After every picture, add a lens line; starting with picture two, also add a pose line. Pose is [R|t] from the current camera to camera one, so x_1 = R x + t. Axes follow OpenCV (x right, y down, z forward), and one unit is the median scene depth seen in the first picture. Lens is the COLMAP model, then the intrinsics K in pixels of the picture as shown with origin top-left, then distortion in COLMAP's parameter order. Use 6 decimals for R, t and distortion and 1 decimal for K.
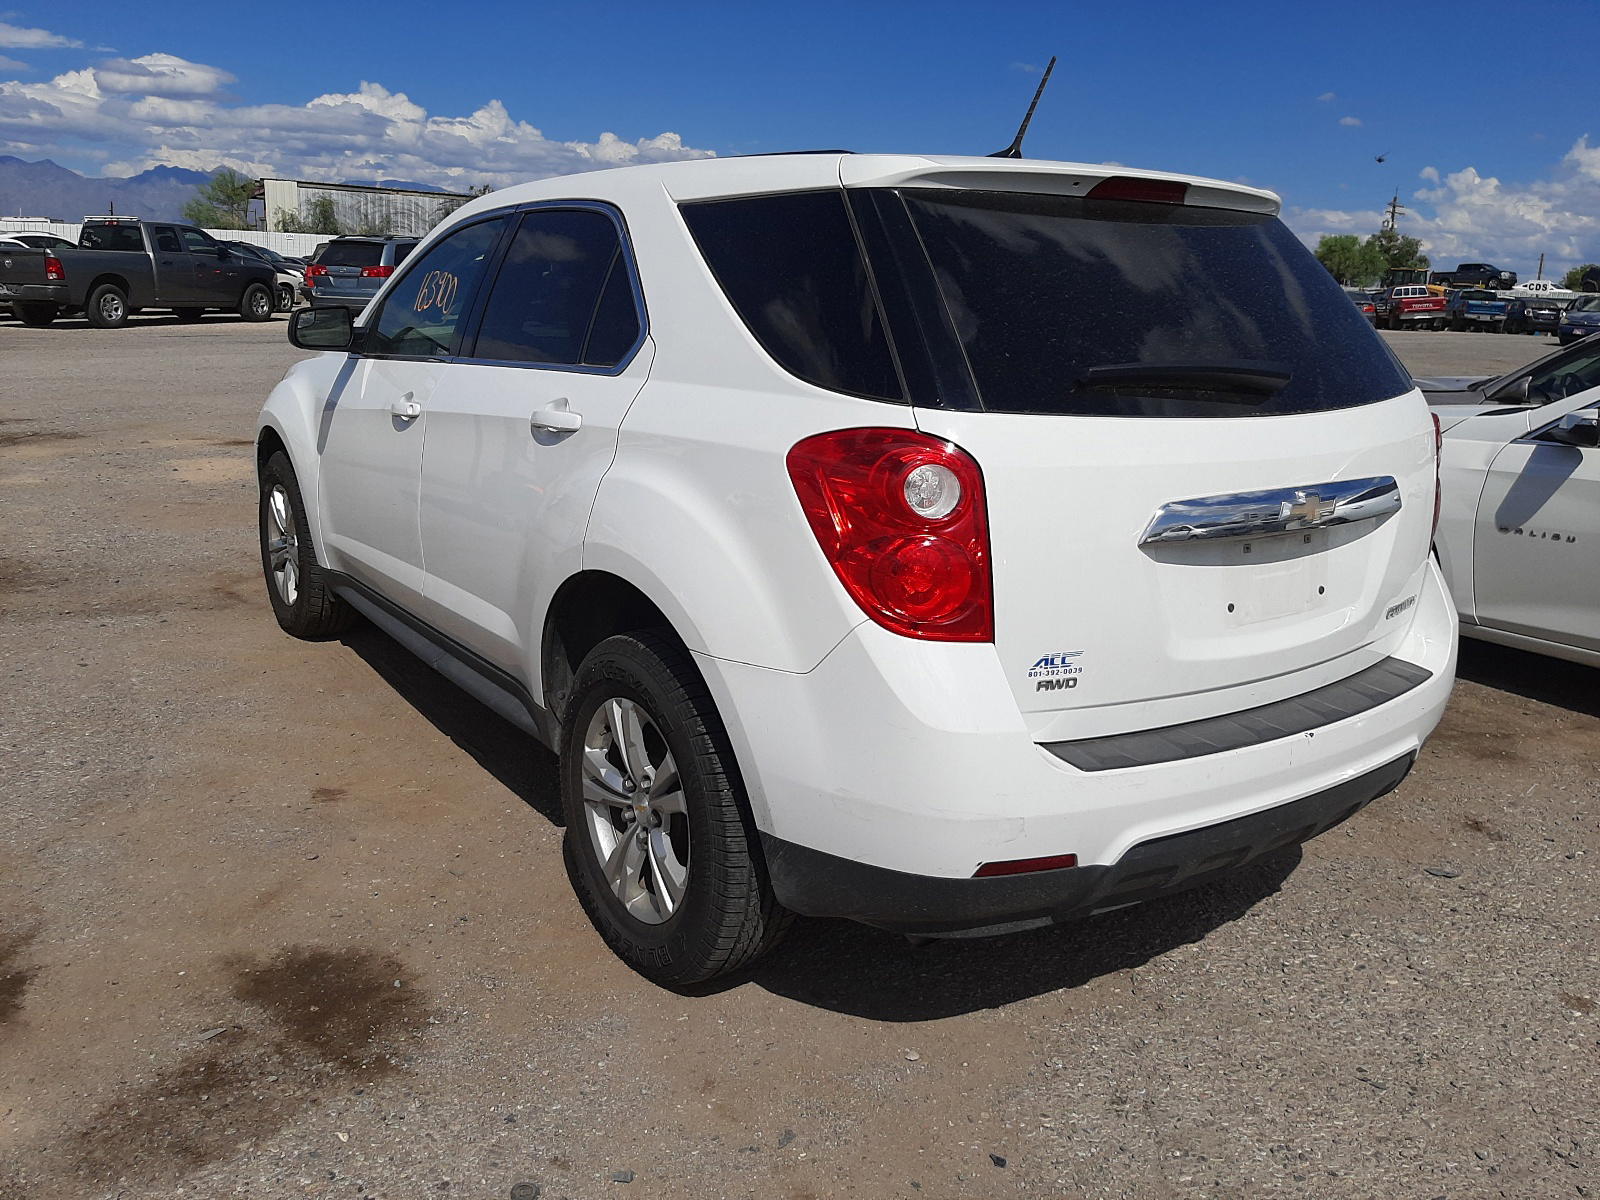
lens RADIAL K [[1281.2, 0, 791.2], [0, 1281.2, 597.0], [0, 0, 1]] dist [0.061337, -0.141255]
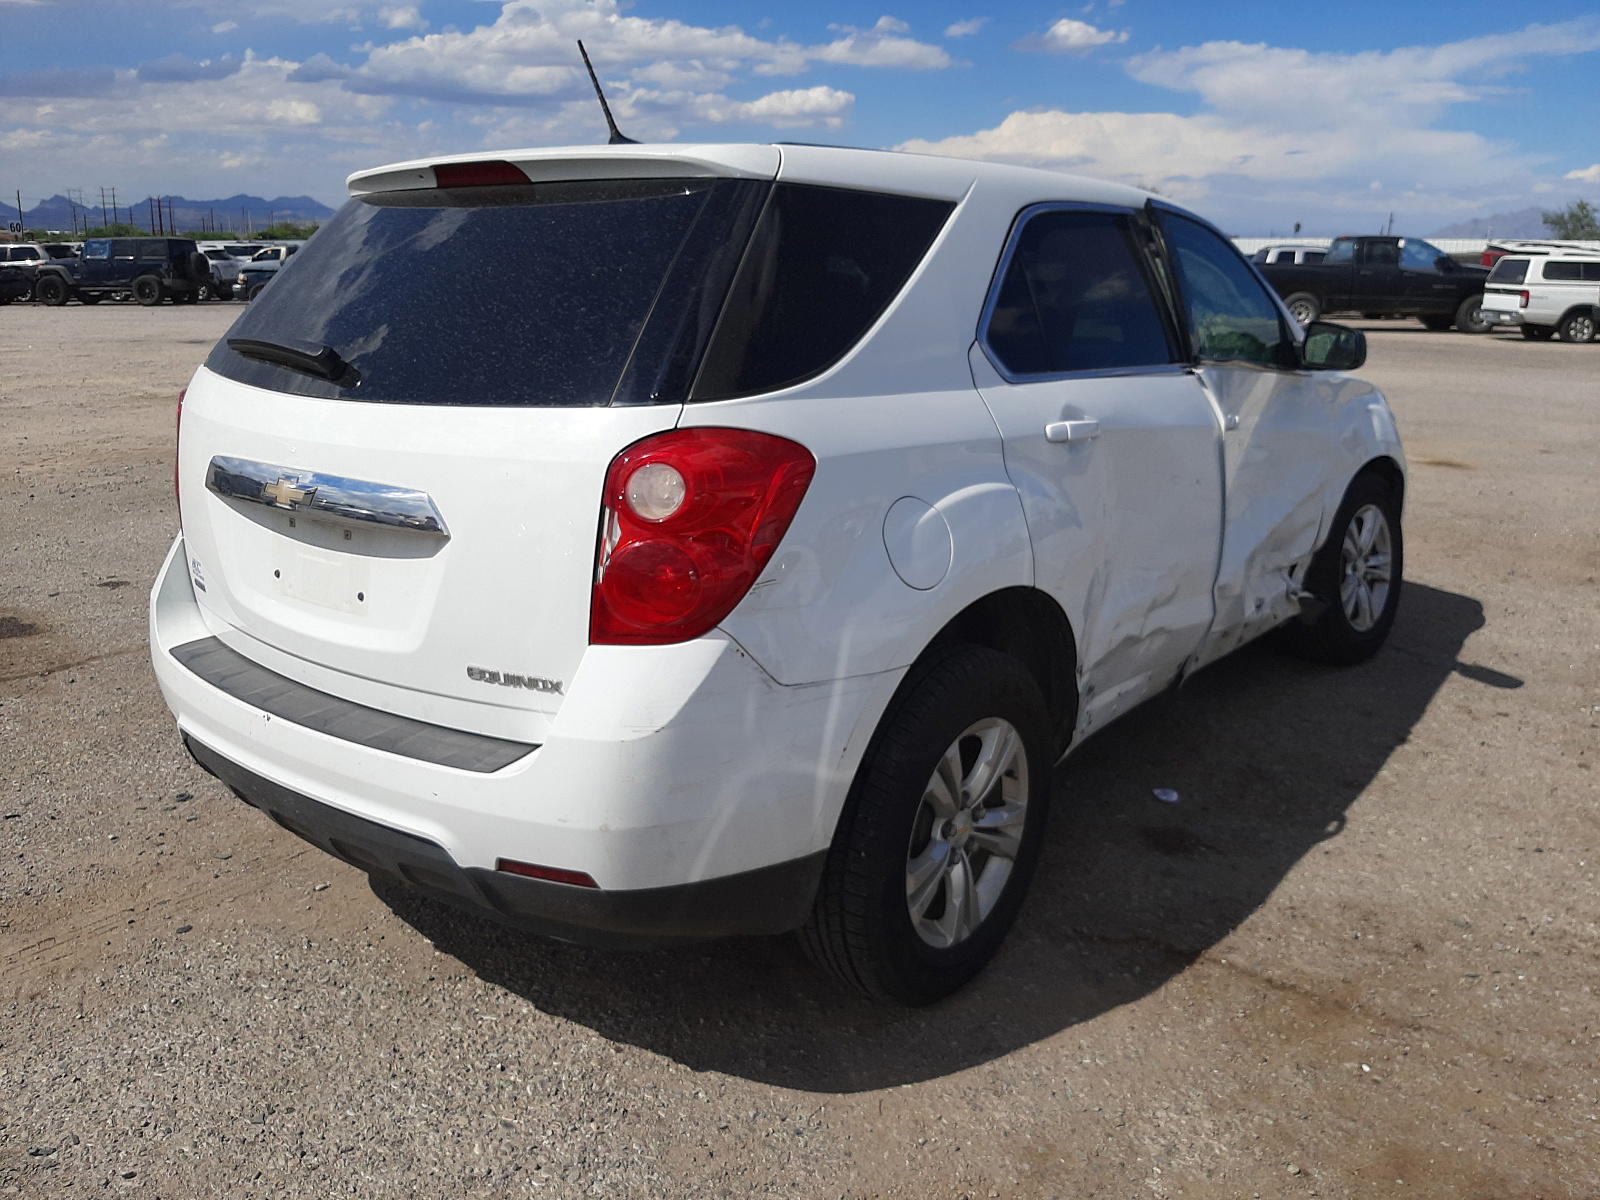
lens RADIAL K [[1281.2, 0, 791.2], [0, 1281.2, 597.0], [0, 0, 1]] dist [0.061337, -0.141255]
pose [[0.257241, 0.201451, -0.945116, 1.253514], [-0.217493, 0.965006, 0.146493, -0.190269], [0.941554, 0.167872, 0.292053, 0.945101]]
